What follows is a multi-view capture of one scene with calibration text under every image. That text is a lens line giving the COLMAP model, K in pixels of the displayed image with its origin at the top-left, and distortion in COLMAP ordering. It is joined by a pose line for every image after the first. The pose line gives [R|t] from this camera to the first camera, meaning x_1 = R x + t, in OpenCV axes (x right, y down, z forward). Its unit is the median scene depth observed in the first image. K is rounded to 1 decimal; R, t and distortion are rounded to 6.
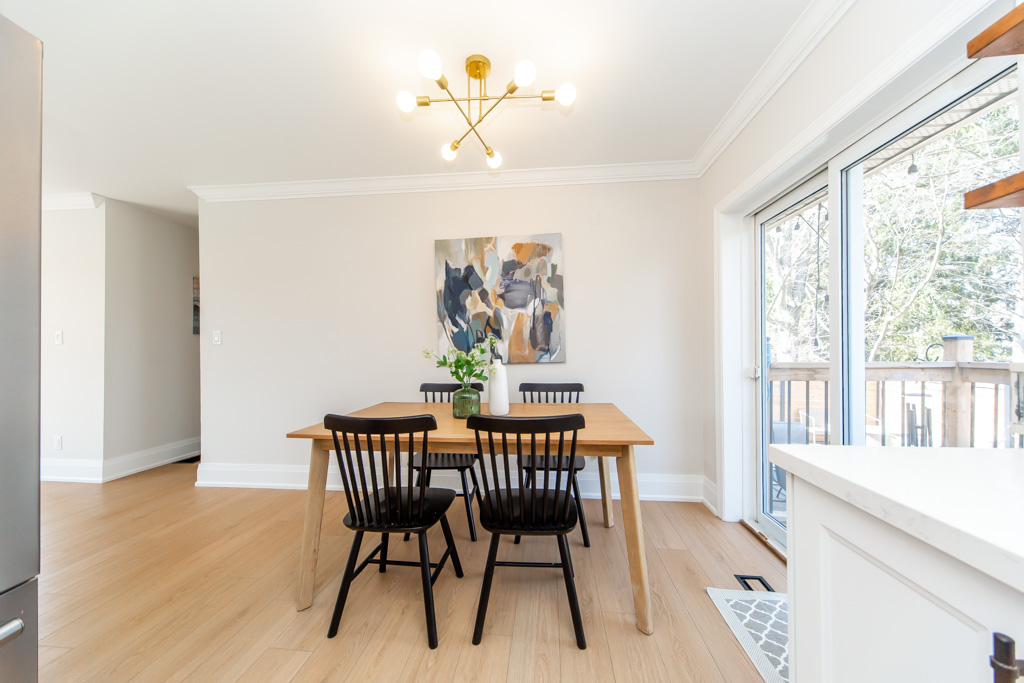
lens RADIAL K [[350.2, 0, 514.5], [0, 350.2, 350.8], [0, 0, 1]] dist [-0.004812, -0.000104]
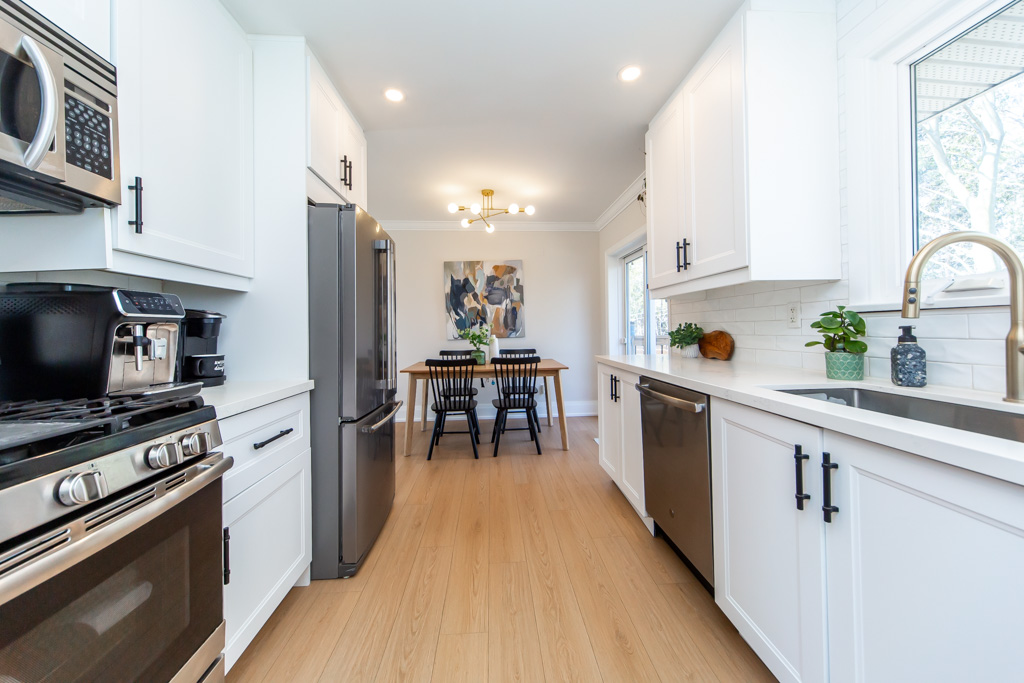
lens RADIAL K [[350.2, 0, 515.6], [0, 350.2, 330.6], [0, 0, 1]] dist [-0.004812, -0.000104]
pose [[0.986495, -0.007679, 0.163610, -0.171607], [0.007765, 0.999970, 0.000109, 0.001337], [-0.163606, 0.001163, 0.986525, -0.642451]]
